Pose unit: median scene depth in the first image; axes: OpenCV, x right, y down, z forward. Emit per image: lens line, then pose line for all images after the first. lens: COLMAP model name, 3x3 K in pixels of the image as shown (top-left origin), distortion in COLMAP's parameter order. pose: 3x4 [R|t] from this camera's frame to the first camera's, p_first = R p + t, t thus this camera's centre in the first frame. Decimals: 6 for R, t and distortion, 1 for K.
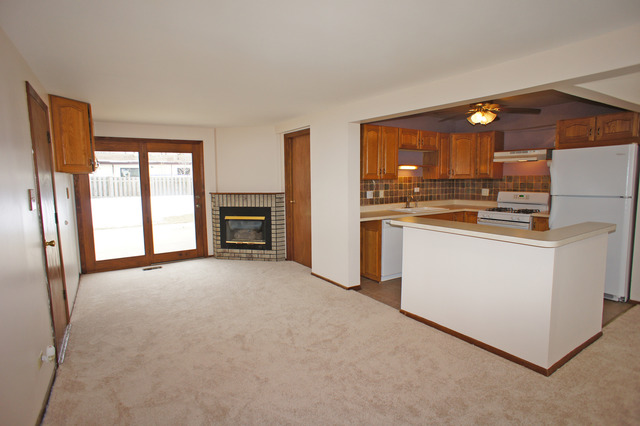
lens RADIAL K [[334.6, 0, 320.3], [0, 334.6, 209.3], [0, 0, 1]] dist [-0.076124, 0.042030]
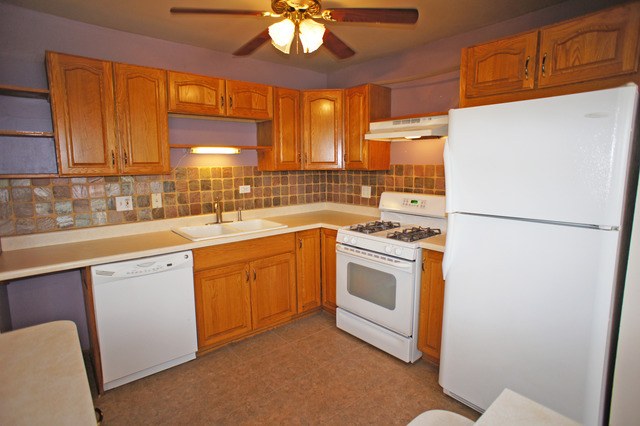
lens RADIAL K [[334.6, 0, 320.3], [0, 334.6, 209.3], [0, 0, 1]] dist [-0.076124, 0.042030]
pose [[0.993431, -0.013495, 0.113631, 0.370033], [0.007960, 0.998766, 0.049029, -0.053755], [-0.114152, -0.047802, 0.992313, 0.430123]]
